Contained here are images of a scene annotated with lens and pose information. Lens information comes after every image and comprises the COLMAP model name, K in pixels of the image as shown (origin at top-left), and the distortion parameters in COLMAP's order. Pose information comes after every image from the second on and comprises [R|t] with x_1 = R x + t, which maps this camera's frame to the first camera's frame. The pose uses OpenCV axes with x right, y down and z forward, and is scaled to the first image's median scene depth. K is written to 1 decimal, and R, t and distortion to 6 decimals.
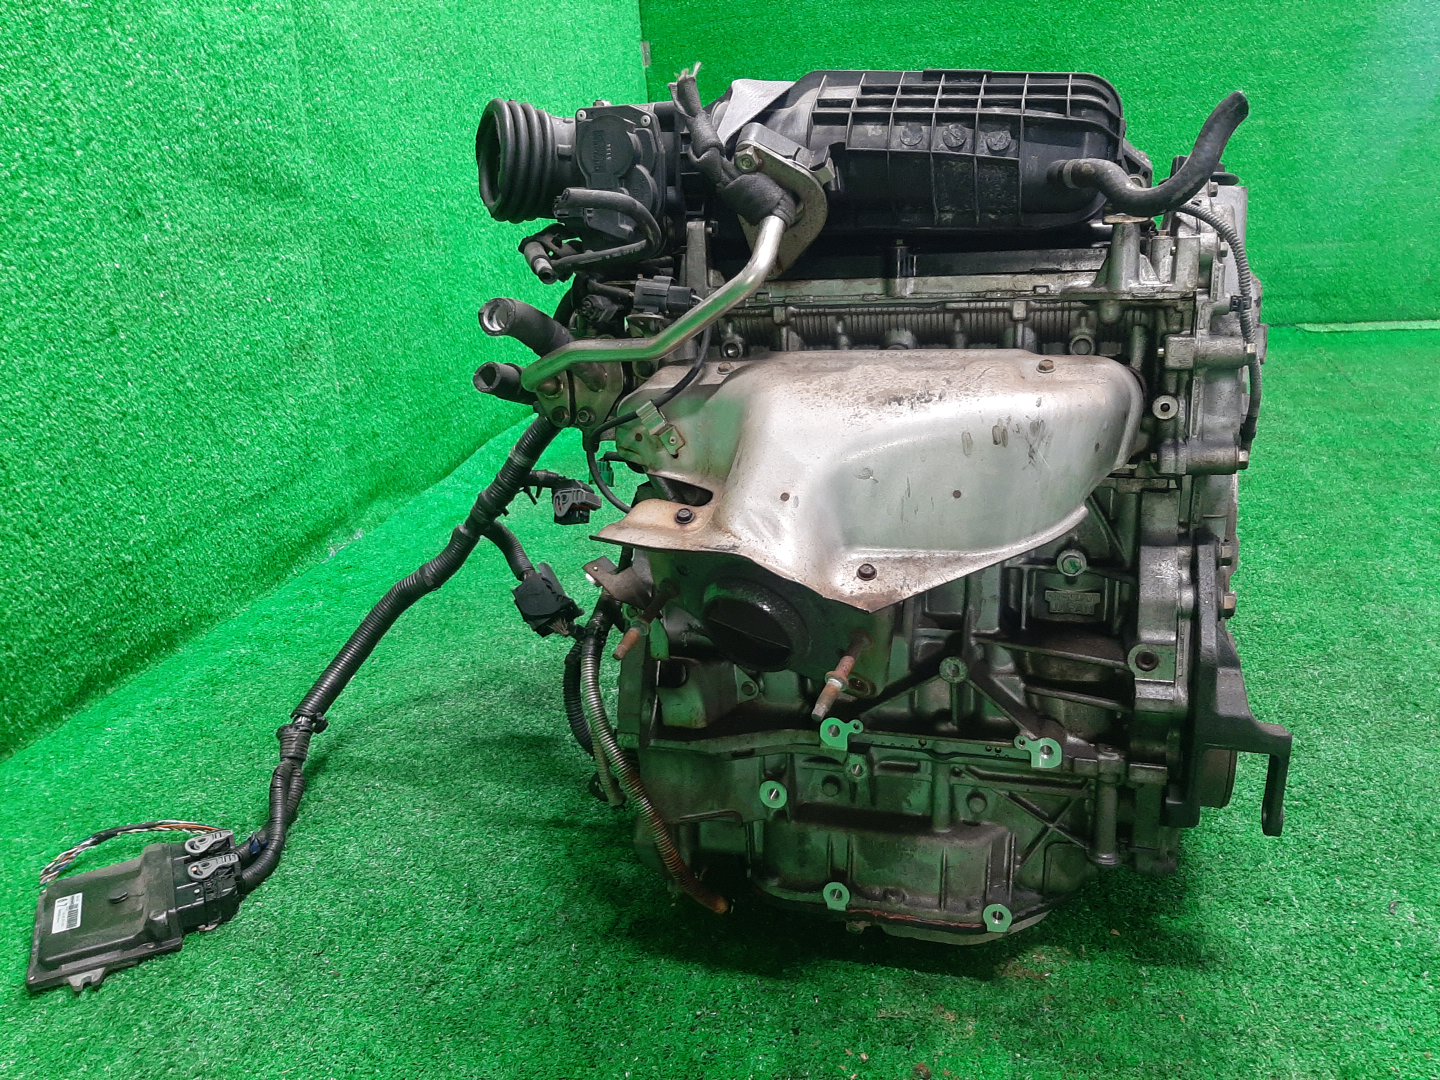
lens RADIAL K [[1129.1, 0, 721.2], [0, 1129.1, 538.5], [0, 0, 1]] dist [0.002612, -0.026354]
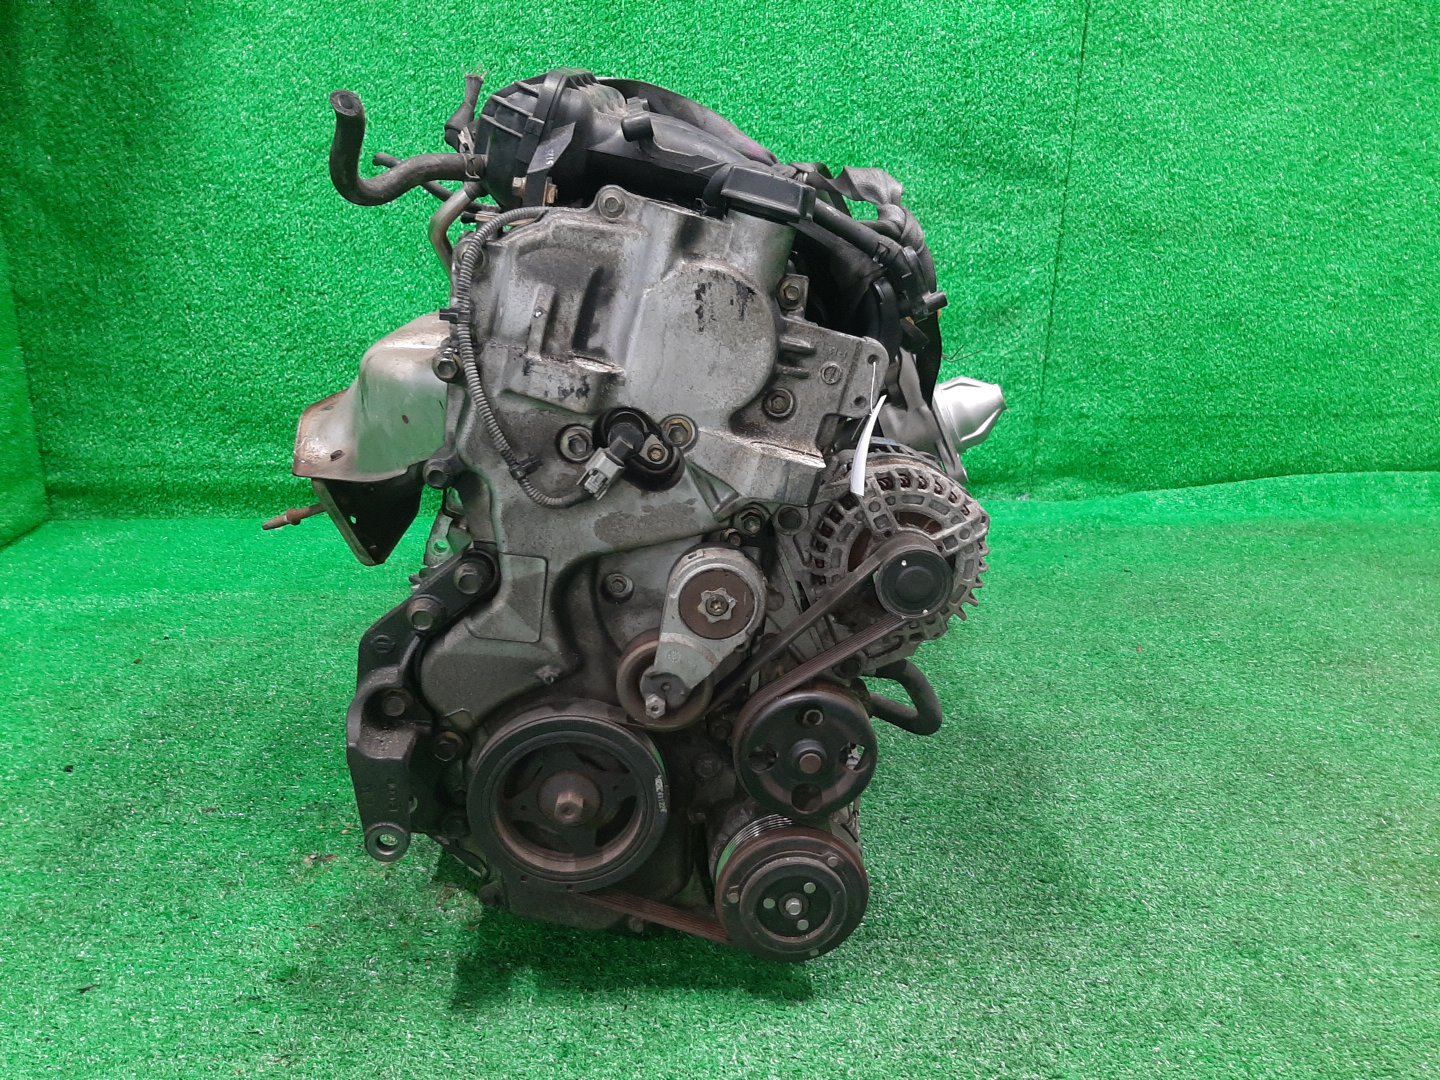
lens RADIAL K [[1129.1, 0, 720.1], [0, 1129.1, 540.5], [0, 0, 1]] dist [0.002612, -0.026354]
pose [[0.391726, 0.352329, -0.849950, 0.538864], [-0.335121, 0.914958, 0.224826, -0.121284], [0.856881, 0.196766, 0.476486, 0.278771]]
